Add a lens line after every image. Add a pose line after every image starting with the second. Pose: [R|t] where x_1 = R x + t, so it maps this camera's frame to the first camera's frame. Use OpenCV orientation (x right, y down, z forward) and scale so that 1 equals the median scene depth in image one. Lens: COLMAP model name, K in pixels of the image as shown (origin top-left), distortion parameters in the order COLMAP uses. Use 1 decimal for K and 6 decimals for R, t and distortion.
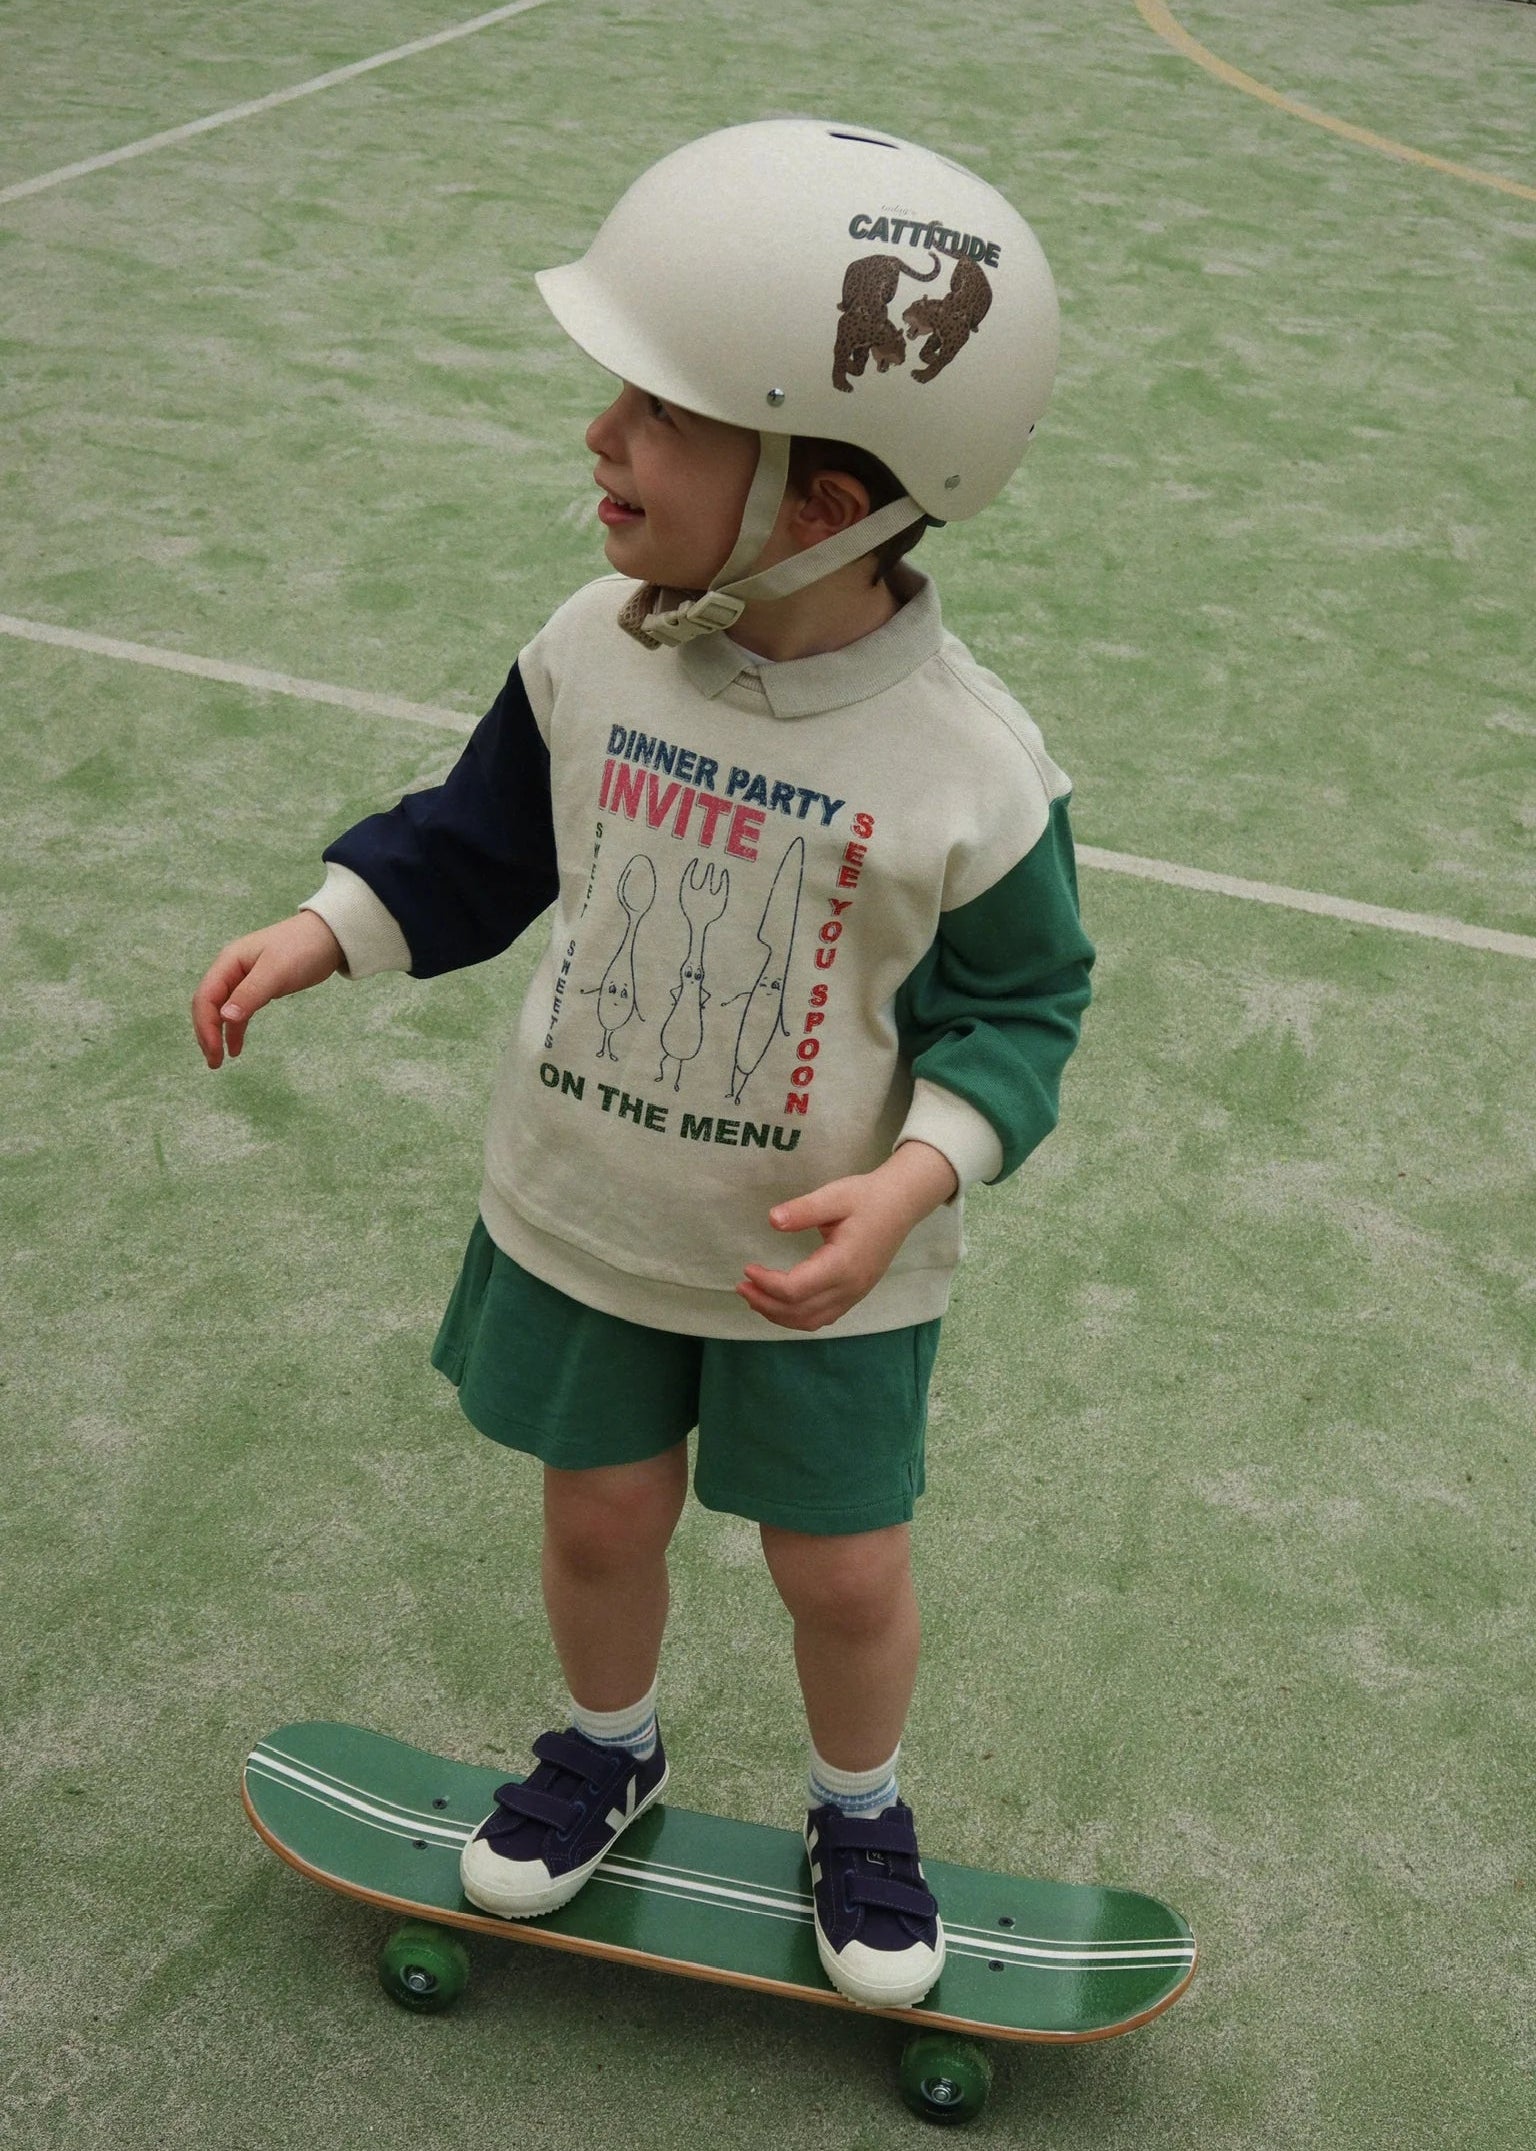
lens RADIAL K [[3472.6, 0, 767.9], [0, 3472.6, 1076.4], [0, 0, 1]] dist [-0.010365, 0.000000]
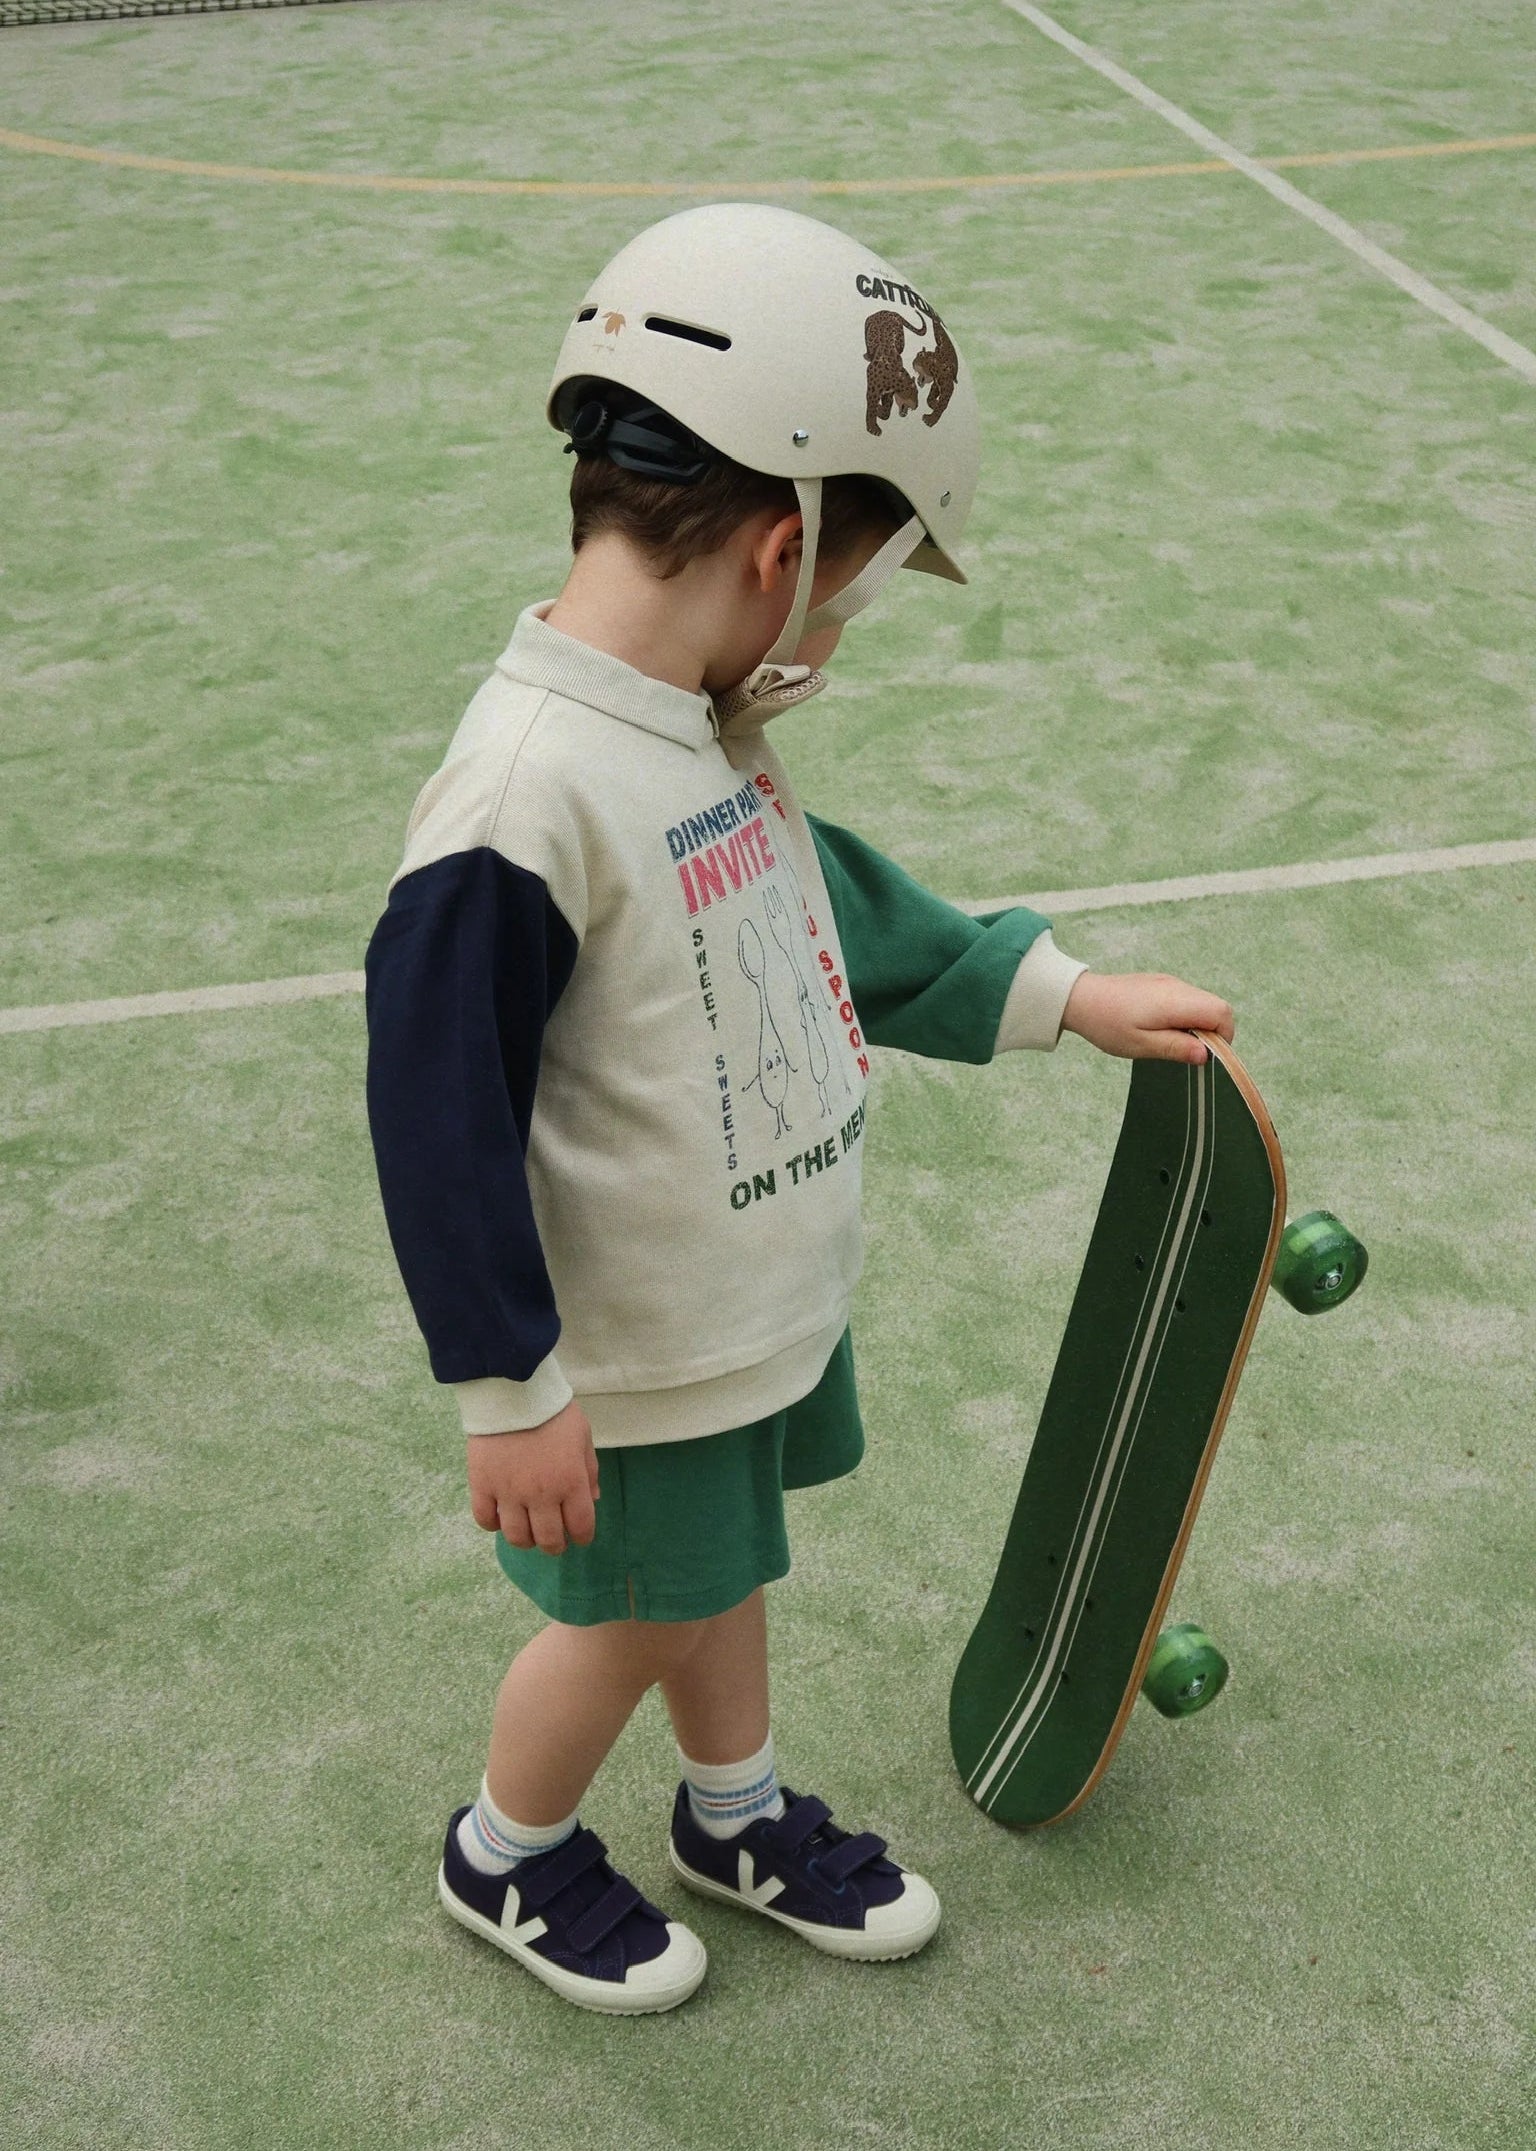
lens RADIAL K [[3472.6, 0, 767.9], [0, 3472.6, 1074.5], [0, 0, 1]] dist [-0.010365, 0.000000]
pose [[0.876209, -0.322605, 0.358028, -0.227322], [0.328150, 0.943455, 0.047022, -0.072693], [-0.352953, 0.076286, 0.932526, 0.191362]]
